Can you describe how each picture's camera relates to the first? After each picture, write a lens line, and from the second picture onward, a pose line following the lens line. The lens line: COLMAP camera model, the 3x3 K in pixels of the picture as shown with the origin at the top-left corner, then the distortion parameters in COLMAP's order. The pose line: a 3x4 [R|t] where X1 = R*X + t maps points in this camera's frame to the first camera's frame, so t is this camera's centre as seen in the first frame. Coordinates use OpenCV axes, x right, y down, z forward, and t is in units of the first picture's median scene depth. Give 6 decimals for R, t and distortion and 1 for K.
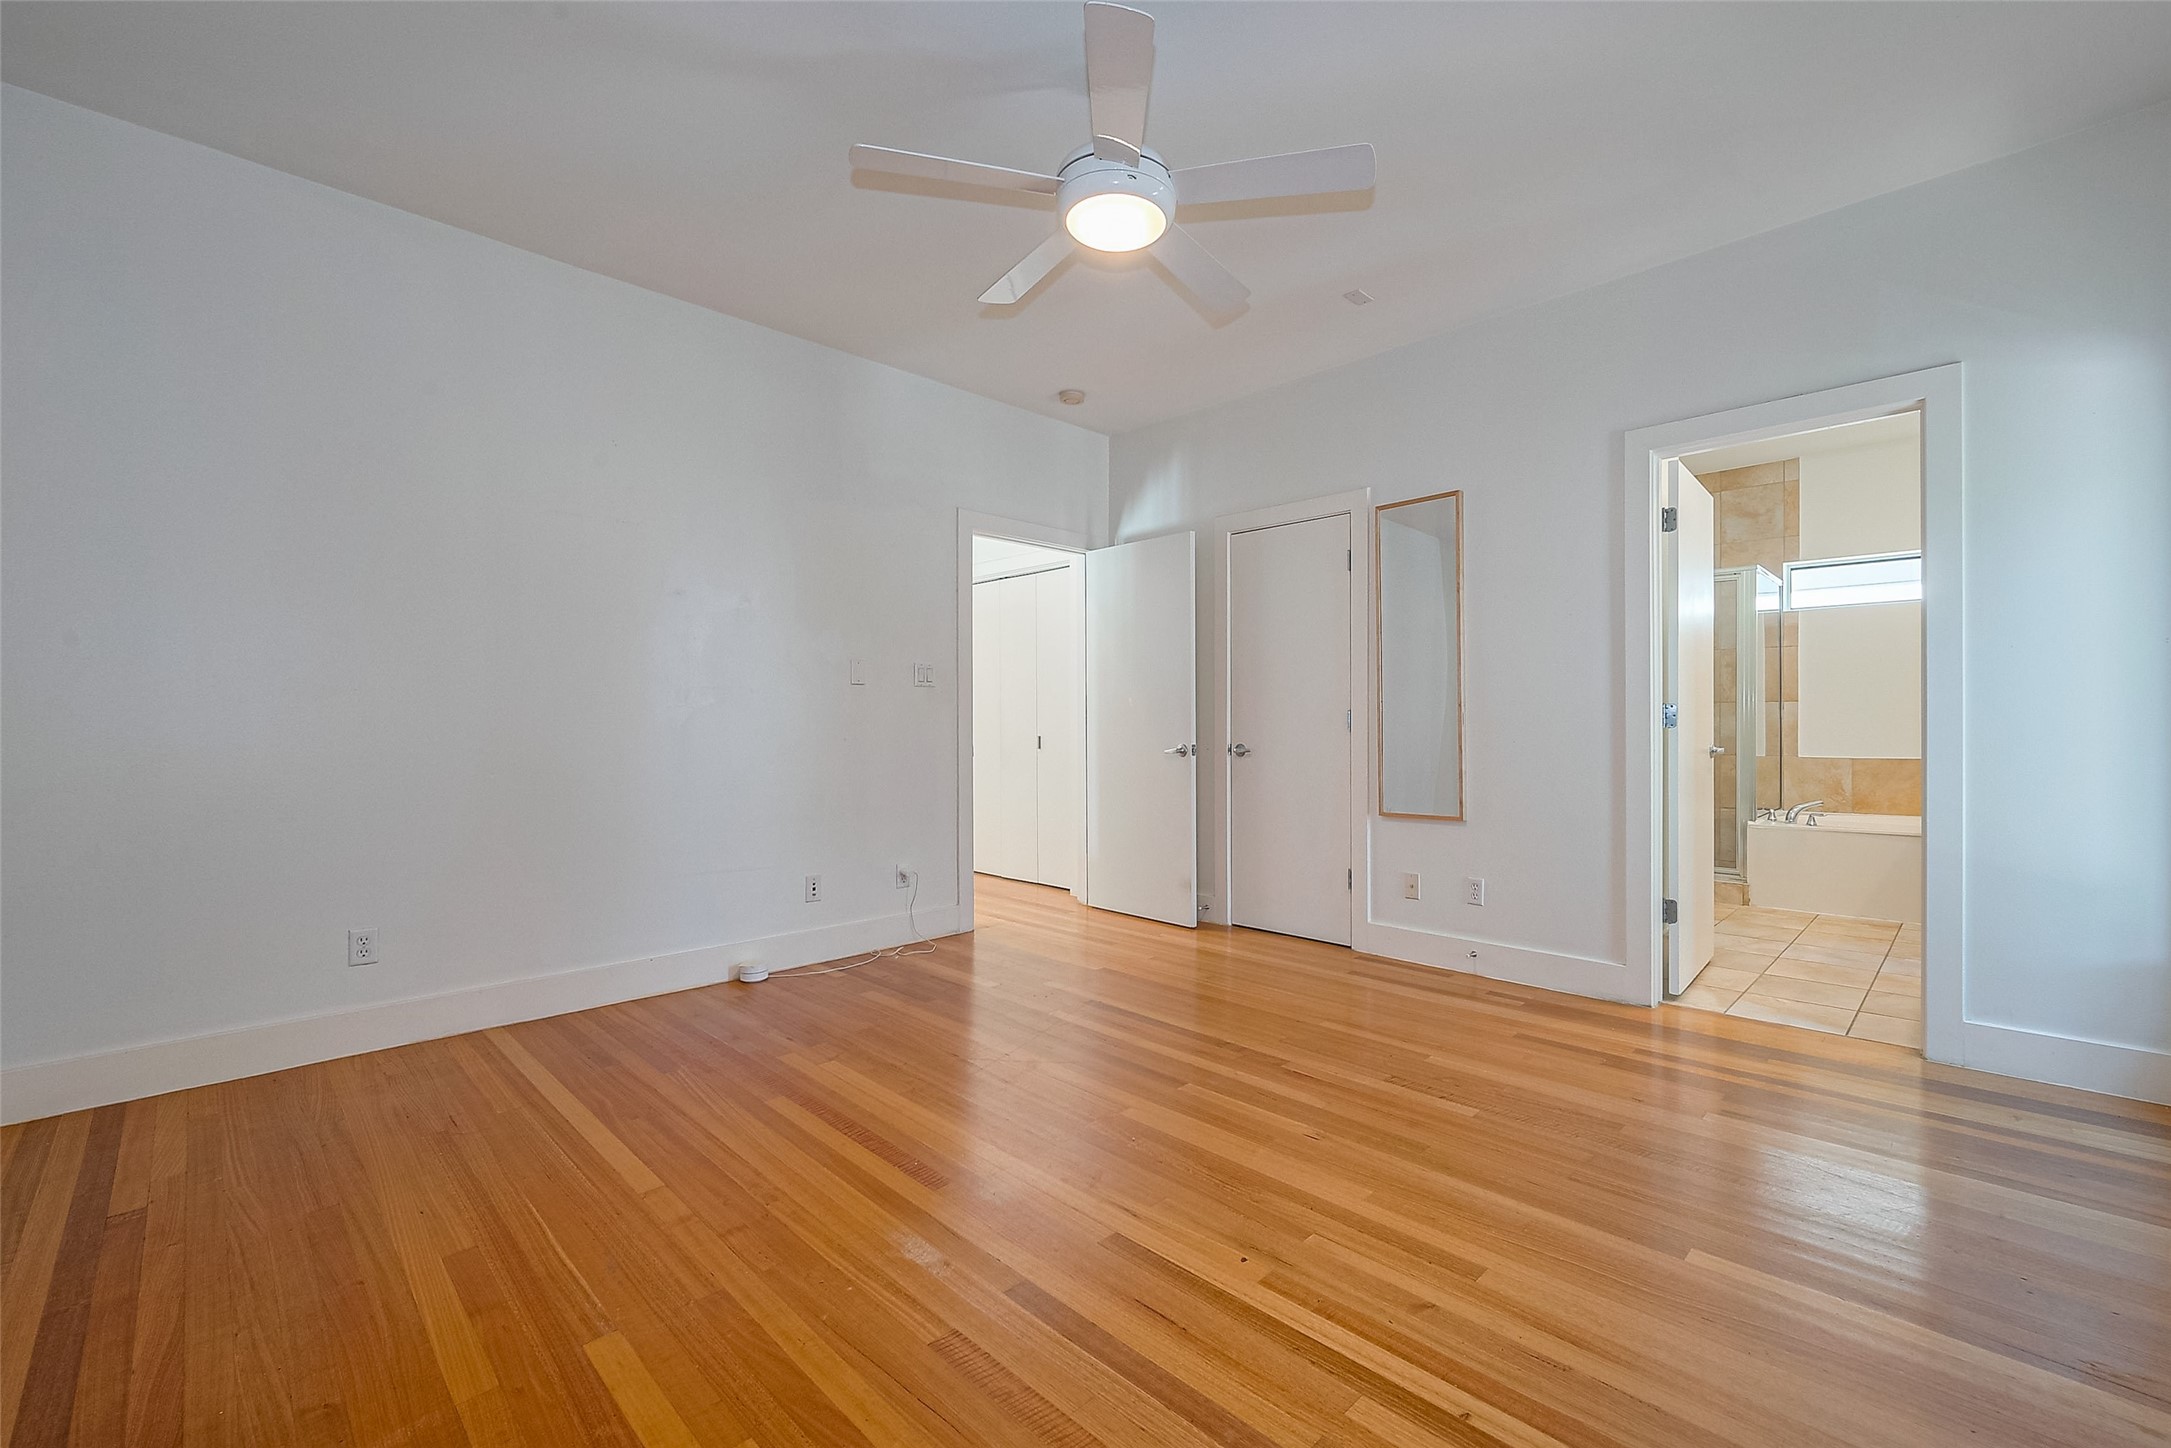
lens RADIAL K [[935.5, 0, 1143.7], [0, 935.5, 725.3], [0, 0, 1]] dist [0.001481, -0.000561]
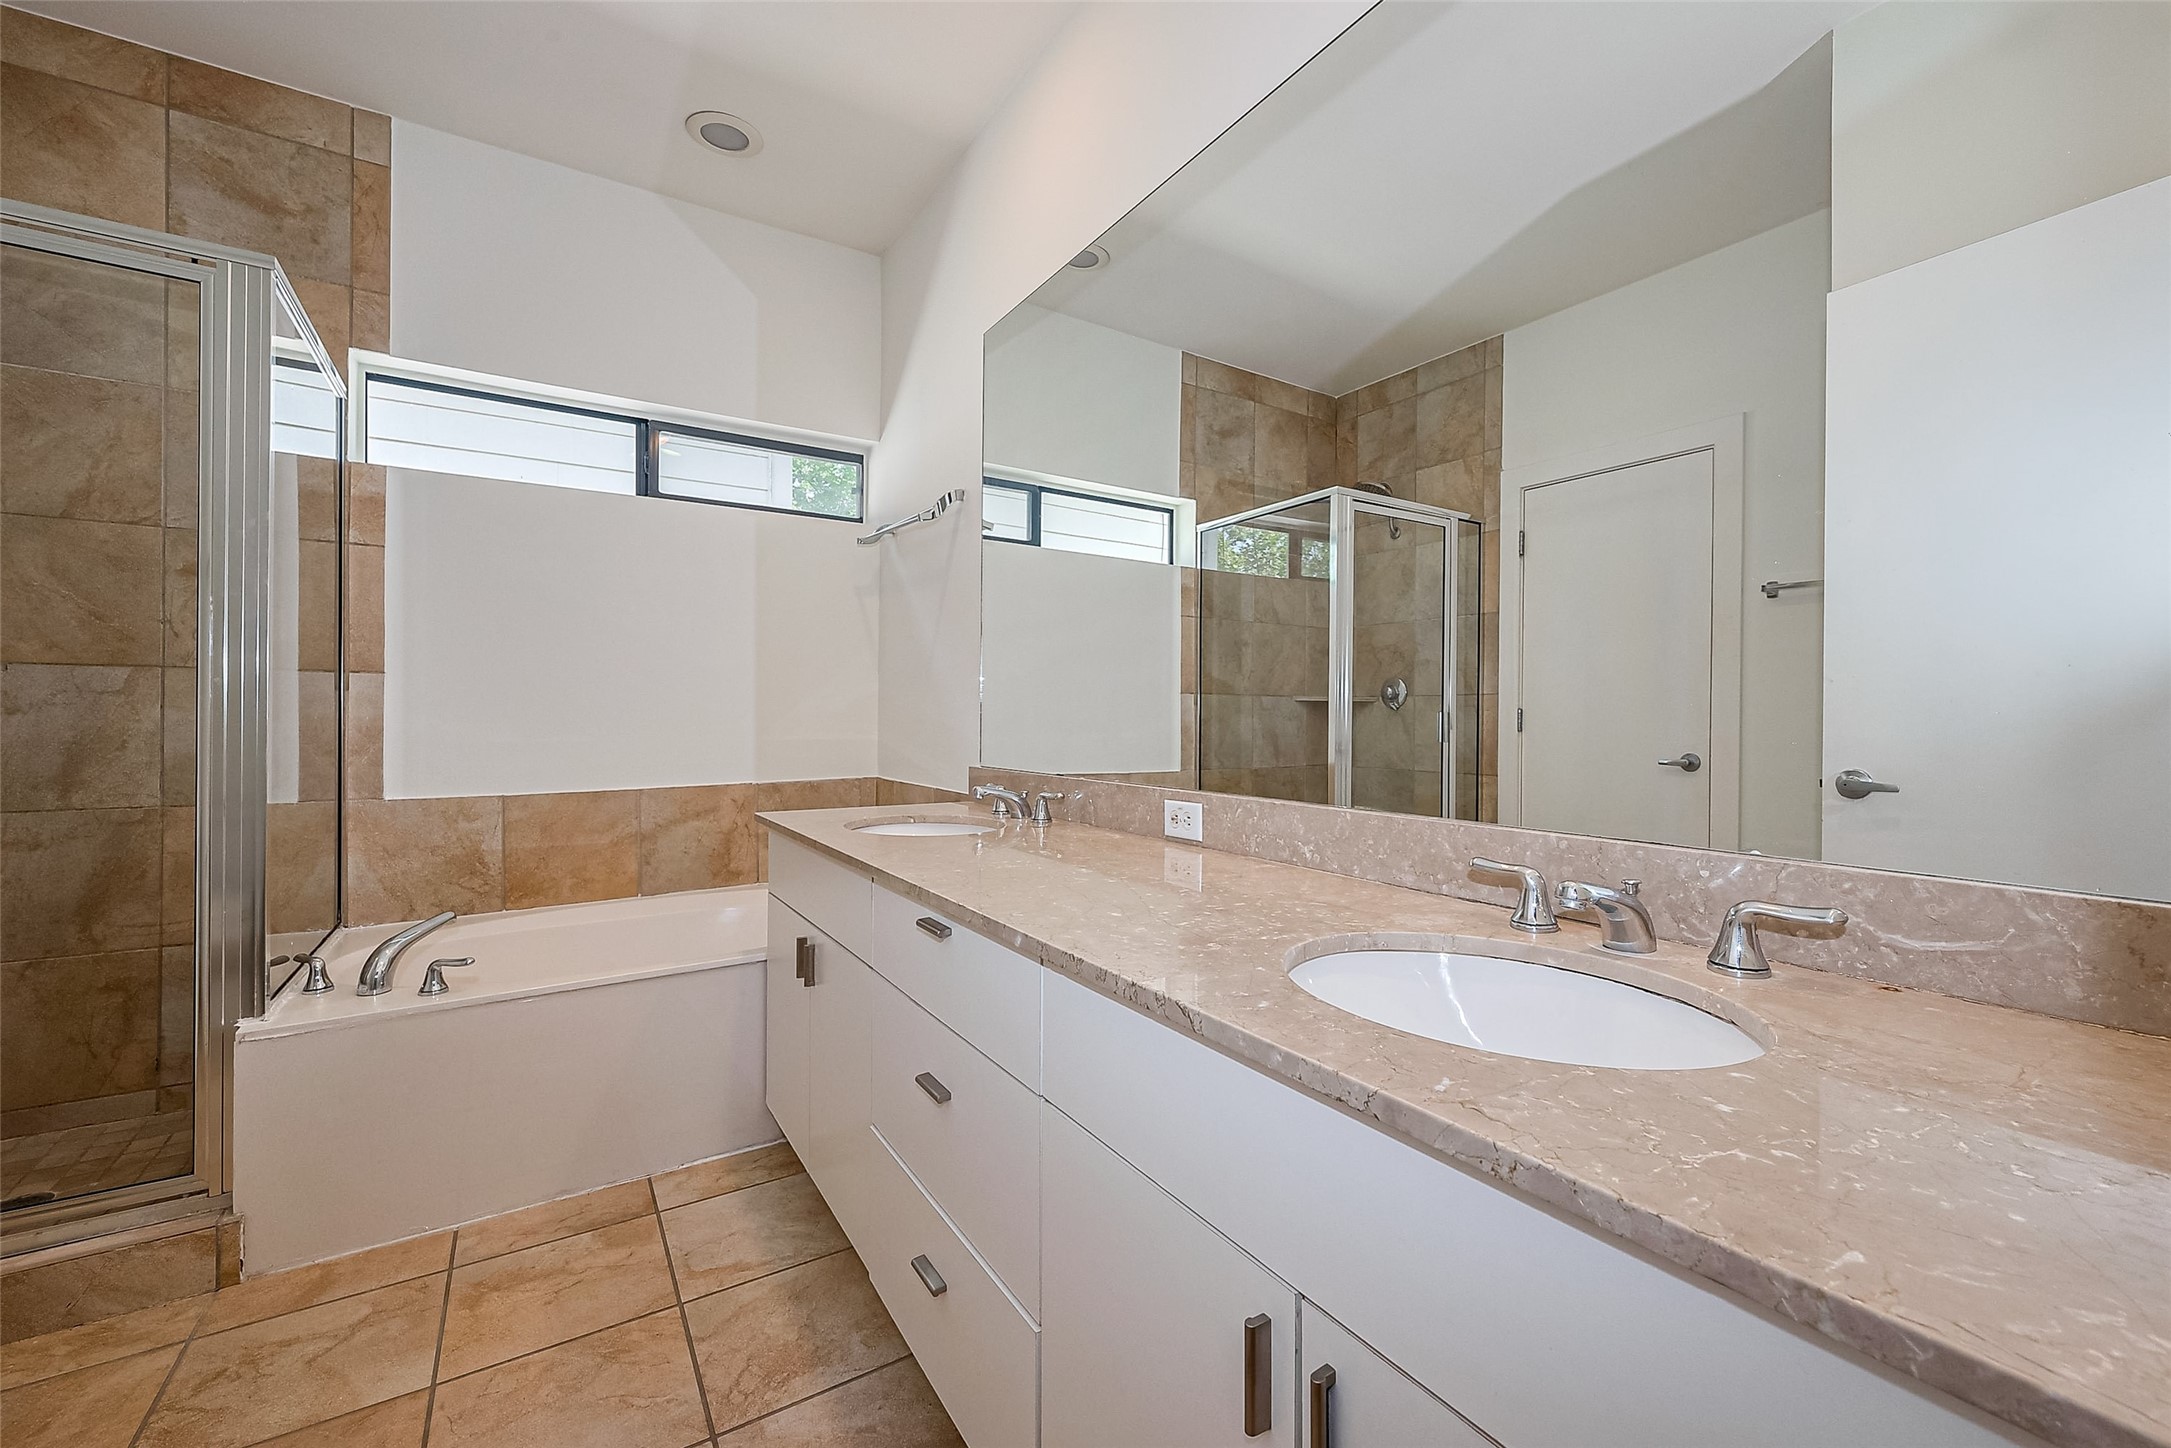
lens RADIAL K [[861.6, 0, 1106.4], [0, 861.6, 725.0], [0, 0, 1]] dist [-0.004252, -0.000297]
pose [[0.245154, 0.006333, 0.969464, 0.404221], [0.002519, 0.999971, -0.007169, 0.002428], [-0.969481, 0.004200, 0.245131, 0.590756]]
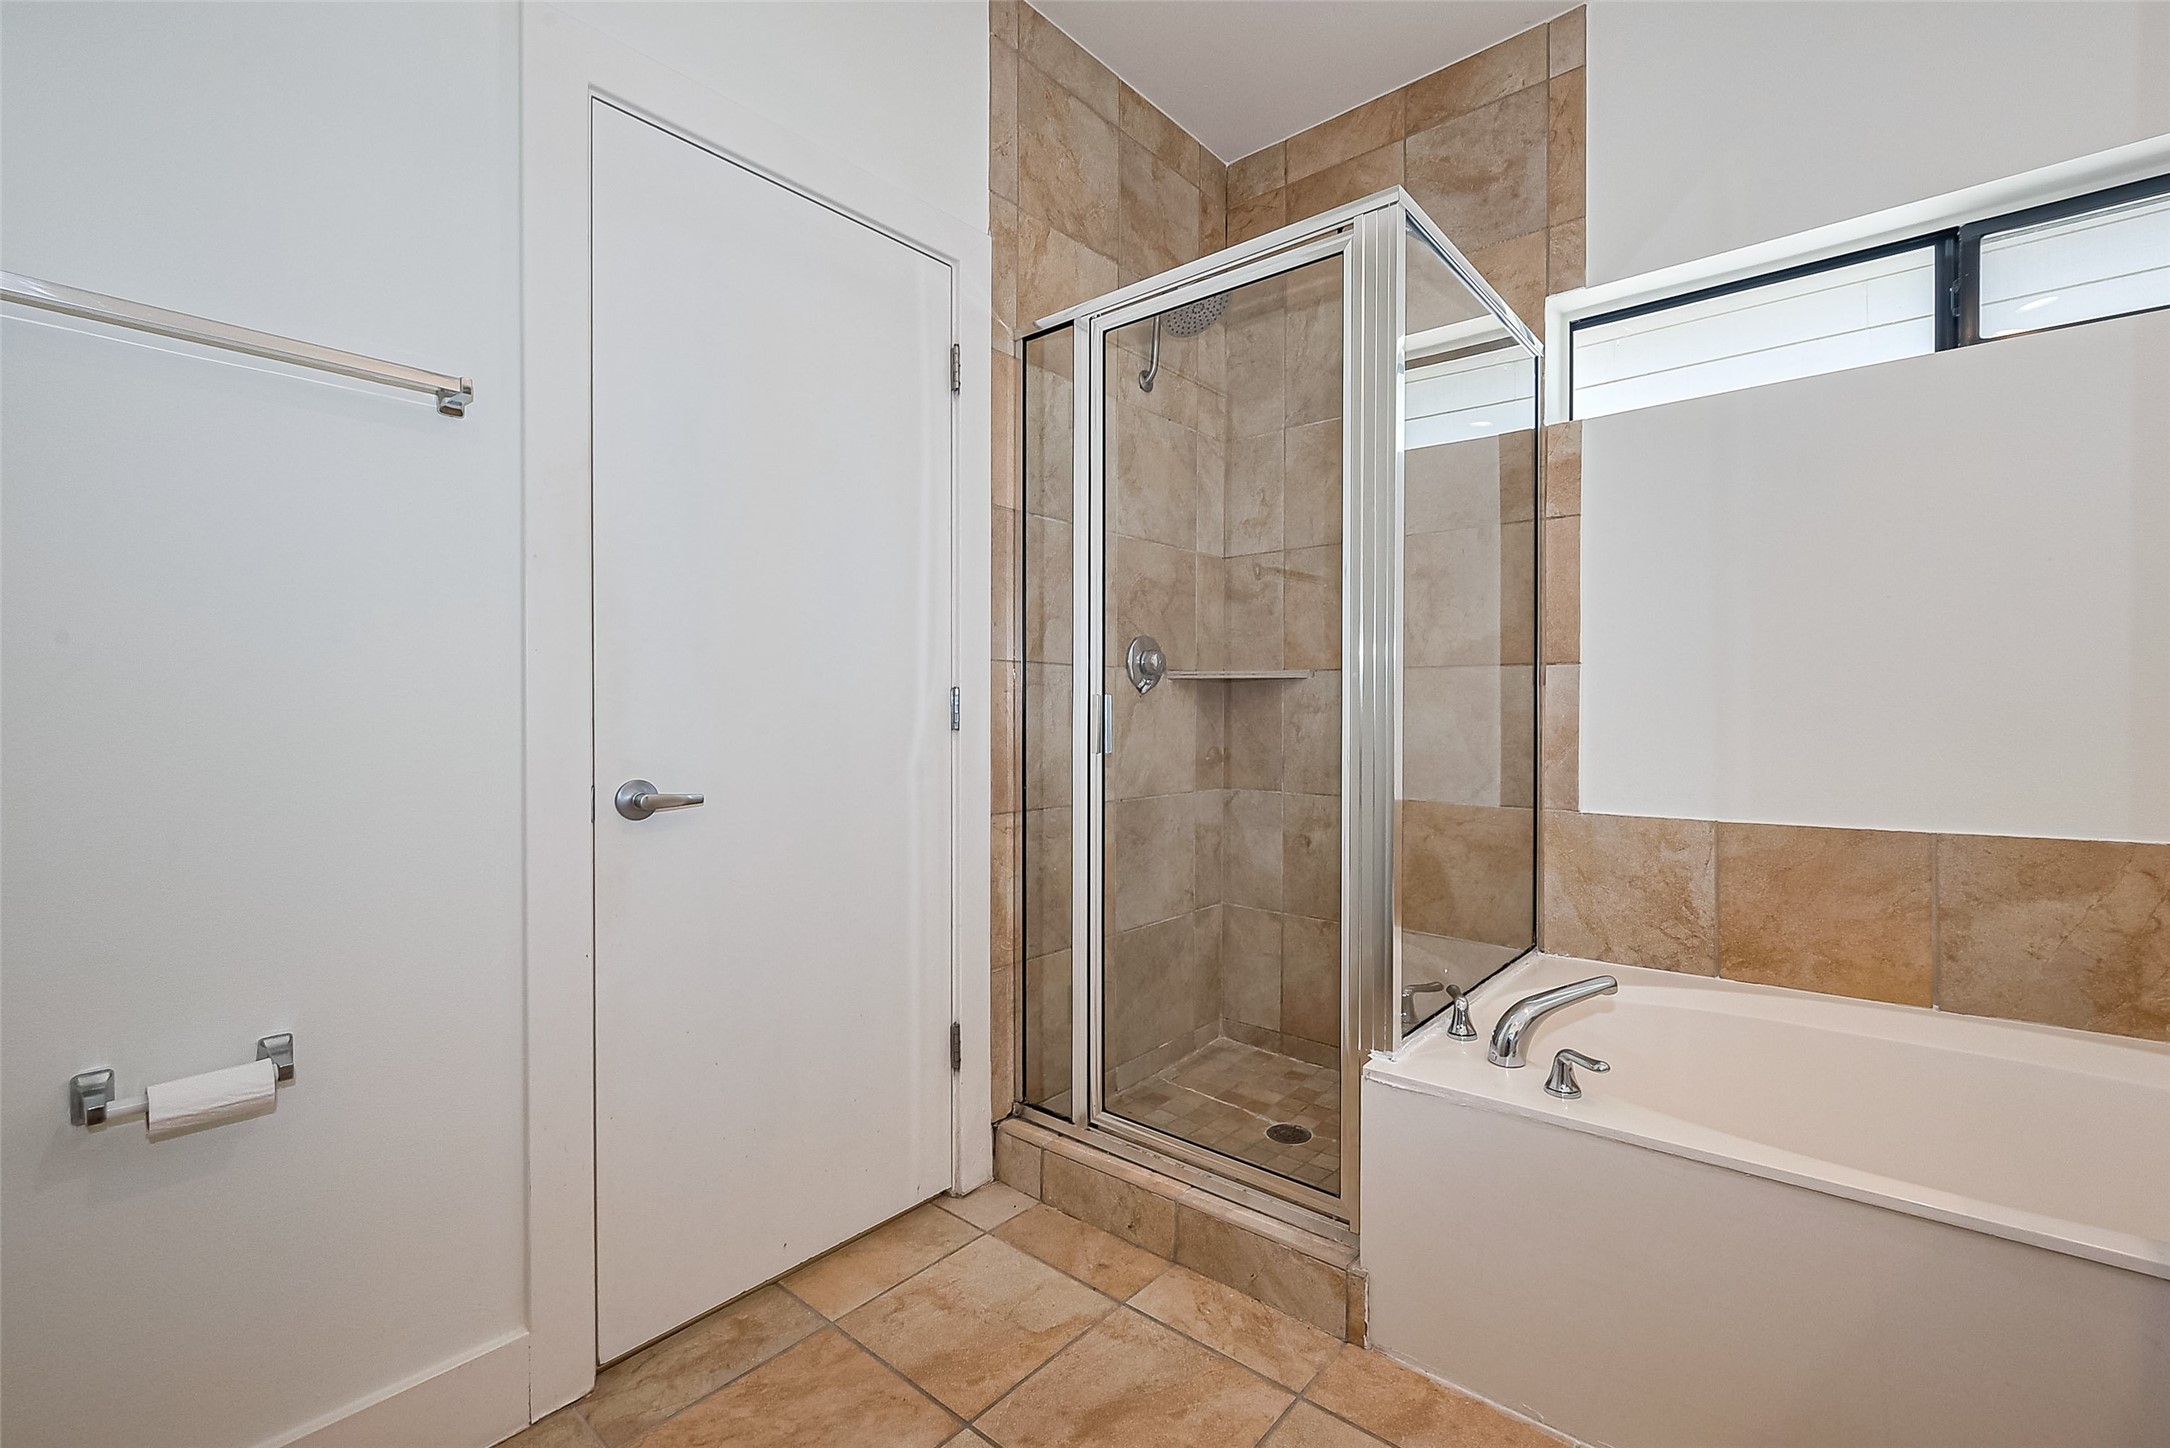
lens RADIAL K [[935.1, 0, 1094.6], [0, 935.1, 713.1], [0, 0, 1]] dist [0.001481, -0.000561]
pose [[0.998549, 0.013763, 0.052067, 0.501695], [-0.013331, 0.999874, -0.008650, -0.000101], [-0.052179, 0.007943, 0.998606, 0.656987]]
